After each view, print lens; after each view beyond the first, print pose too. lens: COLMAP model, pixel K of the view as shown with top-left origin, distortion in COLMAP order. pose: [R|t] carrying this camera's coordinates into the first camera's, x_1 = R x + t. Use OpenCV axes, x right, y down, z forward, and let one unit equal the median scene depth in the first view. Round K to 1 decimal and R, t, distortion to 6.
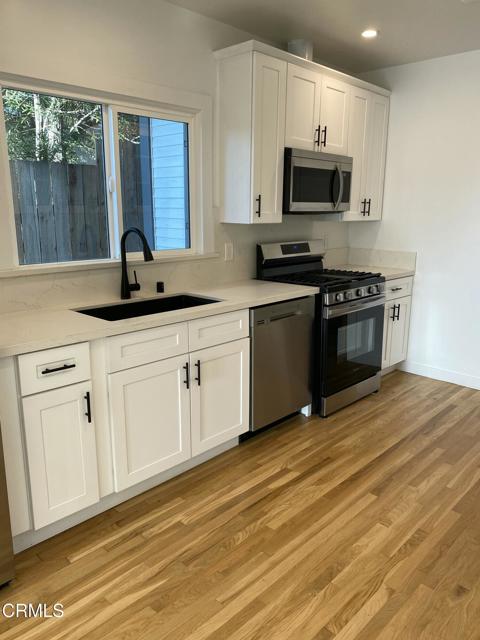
lens RADIAL K [[475.0, 0, 240.0], [0, 475.0, 320.0], [0, 0, 1]] dist [0.059471, -0.070009]
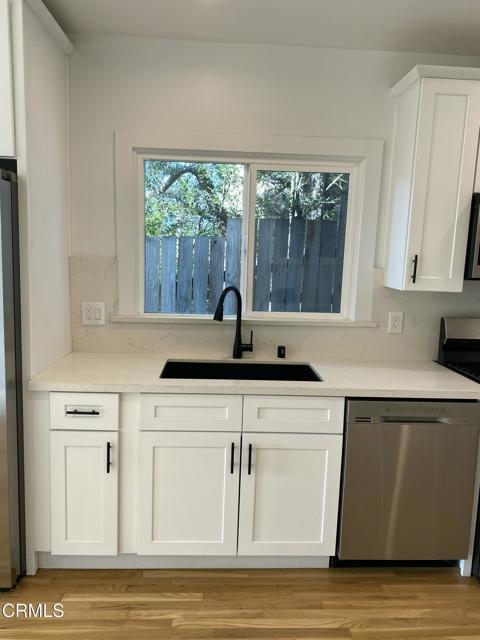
lens RADIAL K [[475.0, 0, 240.0], [0, 475.0, 320.0], [0, 0, 1]] dist [0.059471, -0.070009]
pose [[0.734268, 0.119021, -0.668344, 0.400643], [-0.183885, 0.982576, -0.027042, -0.096797], [0.653480, 0.142754, 0.743360, 0.285803]]
